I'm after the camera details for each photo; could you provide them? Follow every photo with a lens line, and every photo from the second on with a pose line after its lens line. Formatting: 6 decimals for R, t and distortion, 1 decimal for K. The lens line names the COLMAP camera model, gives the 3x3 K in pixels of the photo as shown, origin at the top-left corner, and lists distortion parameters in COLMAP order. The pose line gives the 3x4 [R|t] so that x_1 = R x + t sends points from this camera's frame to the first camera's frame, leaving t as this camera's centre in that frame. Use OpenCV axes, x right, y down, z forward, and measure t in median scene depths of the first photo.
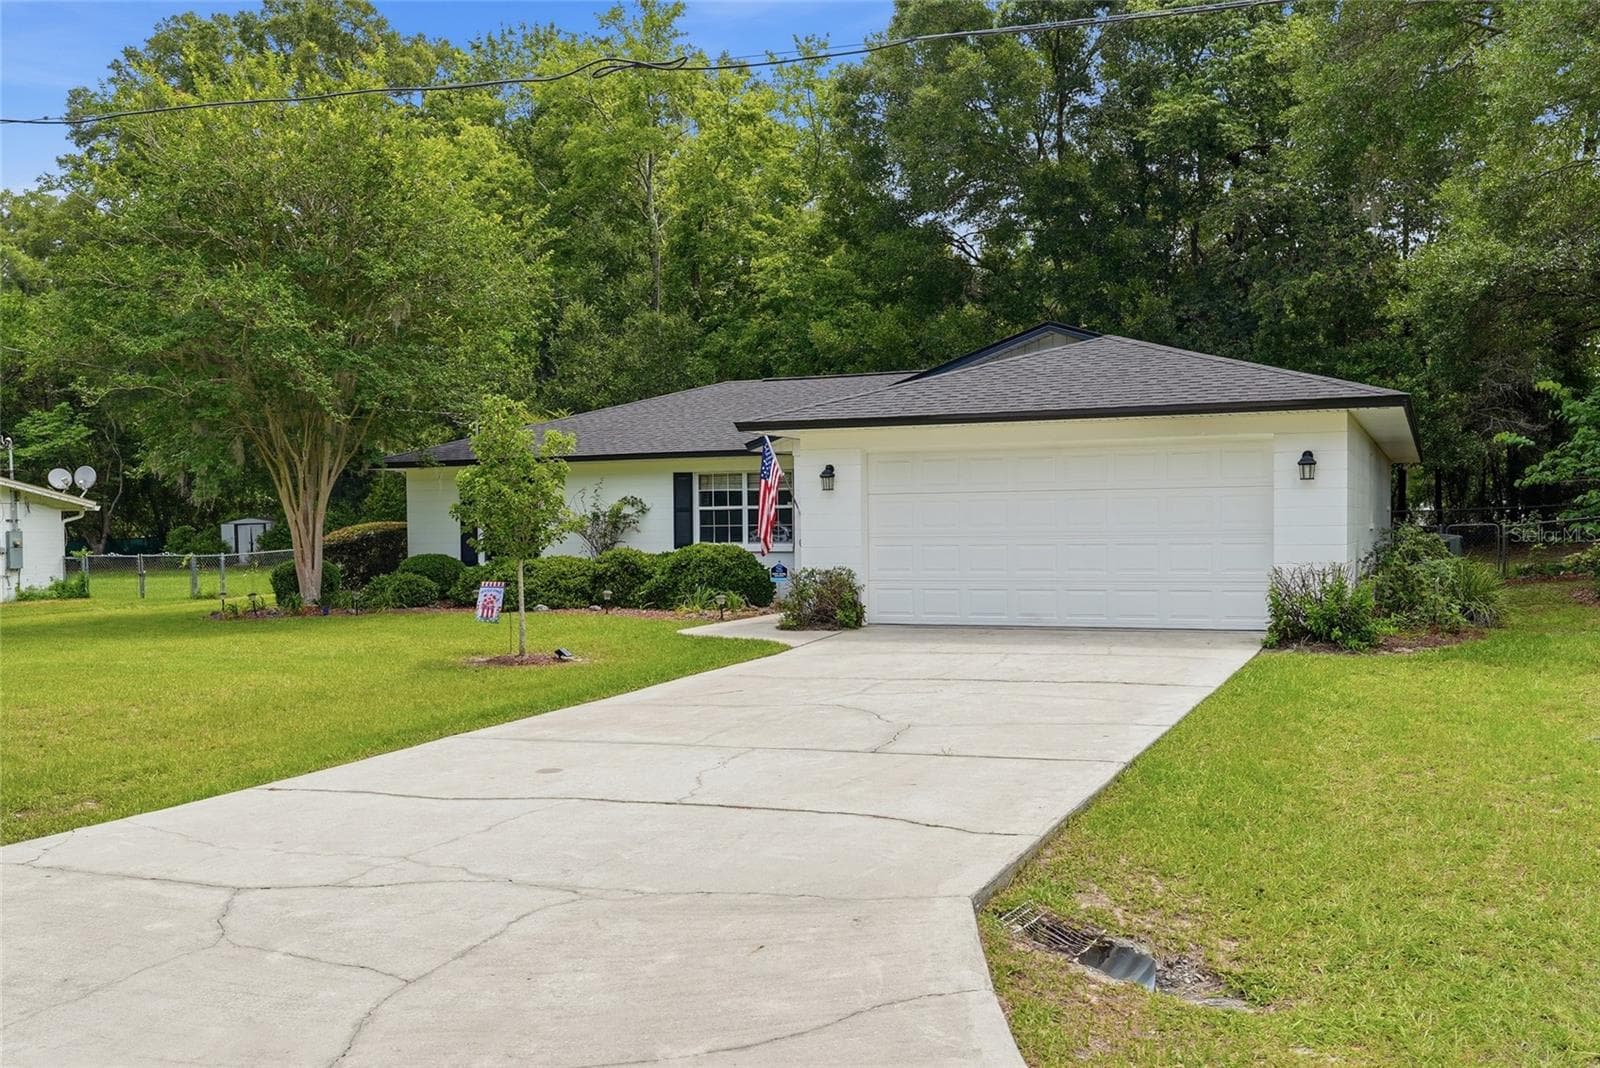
lens RADIAL K [[1460.8, 0, 800.0], [0, 1460.8, 534.0], [0, 0, 1]] dist [-0.007608, -0.004770]
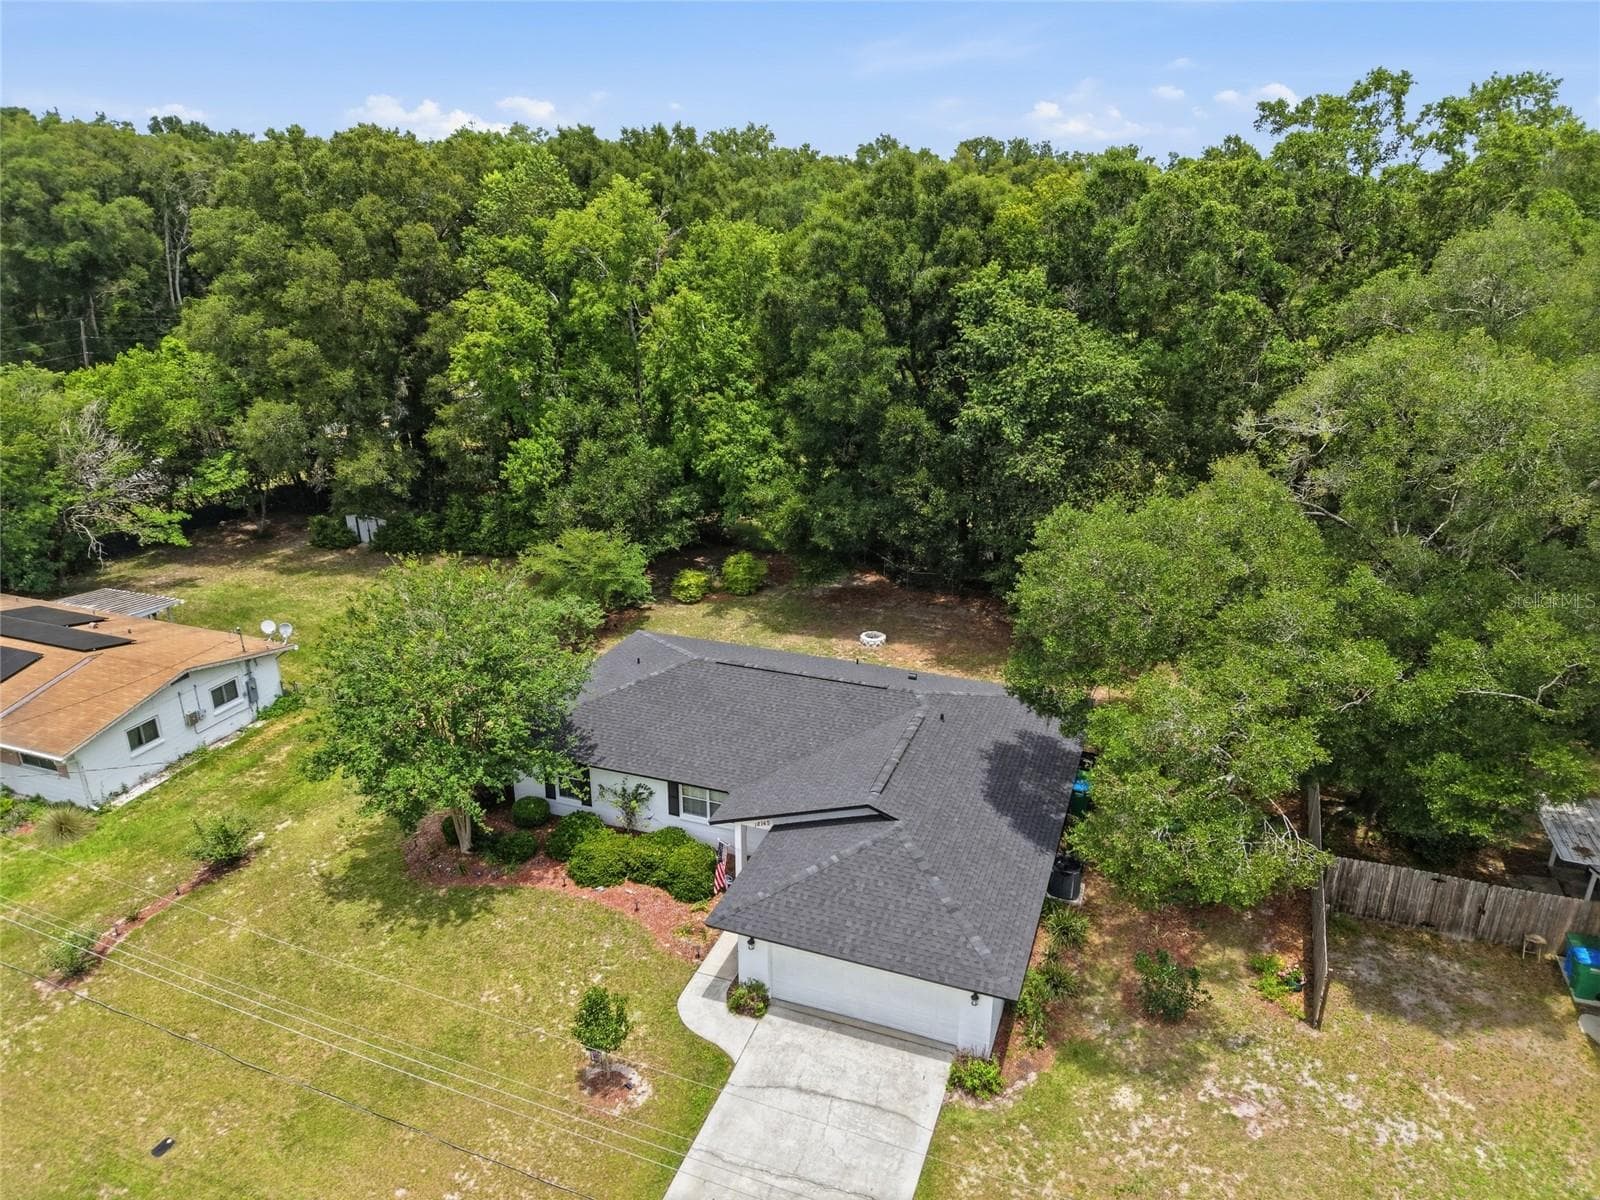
lens RADIAL K [[1066.7, 0, 810.1], [0, 1066.7, 599.4], [0, 0, 1]] dist [0.020810, -0.019374]
pose [[0.997925, -0.006947, 0.064016, 0.005913], [-0.015839, 0.937133, 0.348612, -0.711106], [-0.062413, -0.348902, 0.935078, -0.164077]]
